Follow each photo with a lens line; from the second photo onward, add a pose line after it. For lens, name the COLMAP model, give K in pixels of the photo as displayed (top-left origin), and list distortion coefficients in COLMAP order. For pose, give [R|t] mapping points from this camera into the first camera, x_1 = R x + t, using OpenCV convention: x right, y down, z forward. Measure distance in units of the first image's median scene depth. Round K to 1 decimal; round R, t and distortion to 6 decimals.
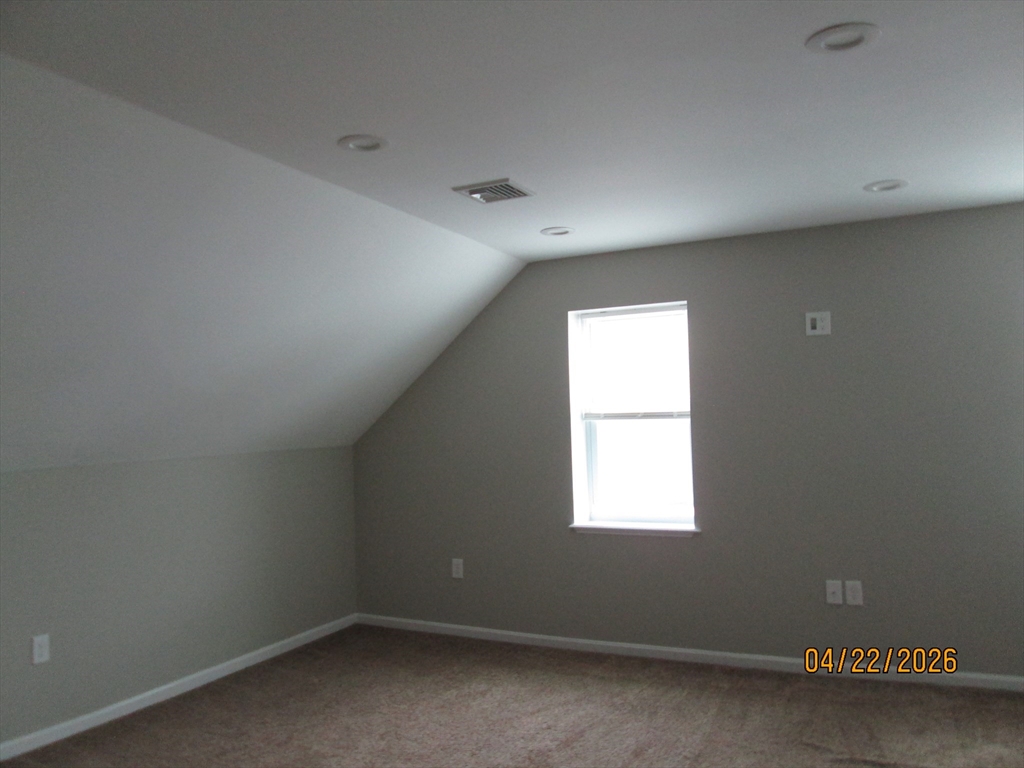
lens RADIAL K [[839.8, 0, 512.0], [0, 839.8, 384.0], [0, 0, 1]] dist [-0.055733, 0.005686]
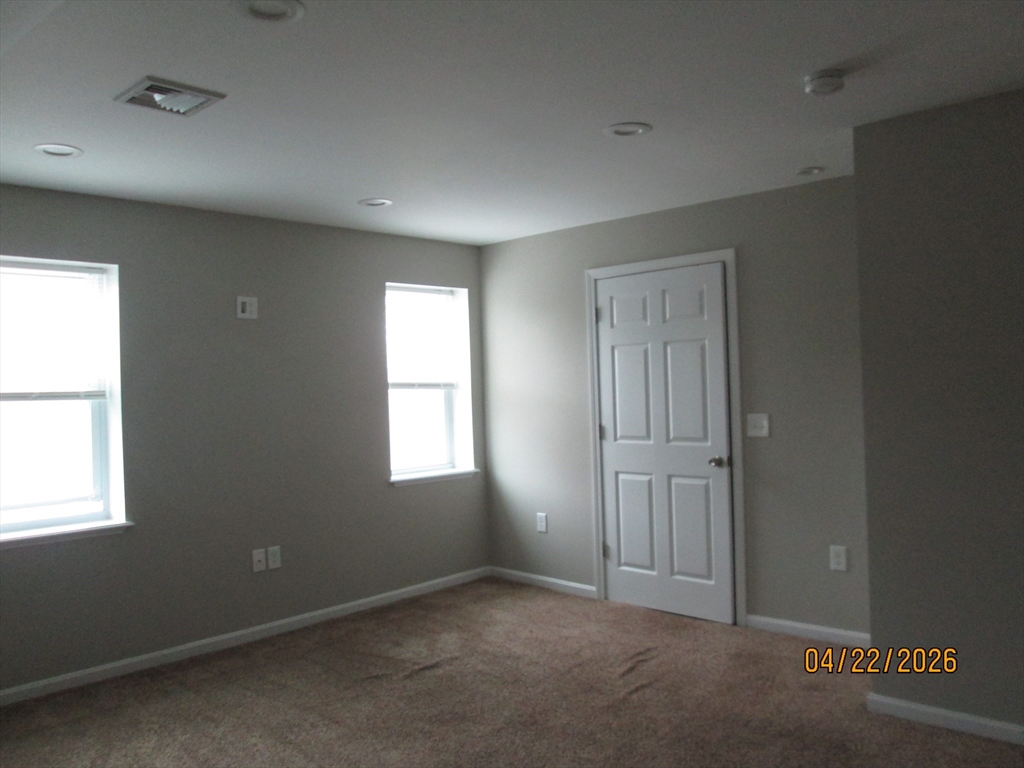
lens RADIAL K [[839.8, 0, 512.0], [0, 839.8, 384.0], [0, 0, 1]] dist [-0.055733, 0.005686]
pose [[0.268905, 0.019456, 0.962970, -0.568958], [-0.019153, 0.999706, -0.014850, 0.033801], [-0.962976, -0.014451, 0.269199, 0.404216]]
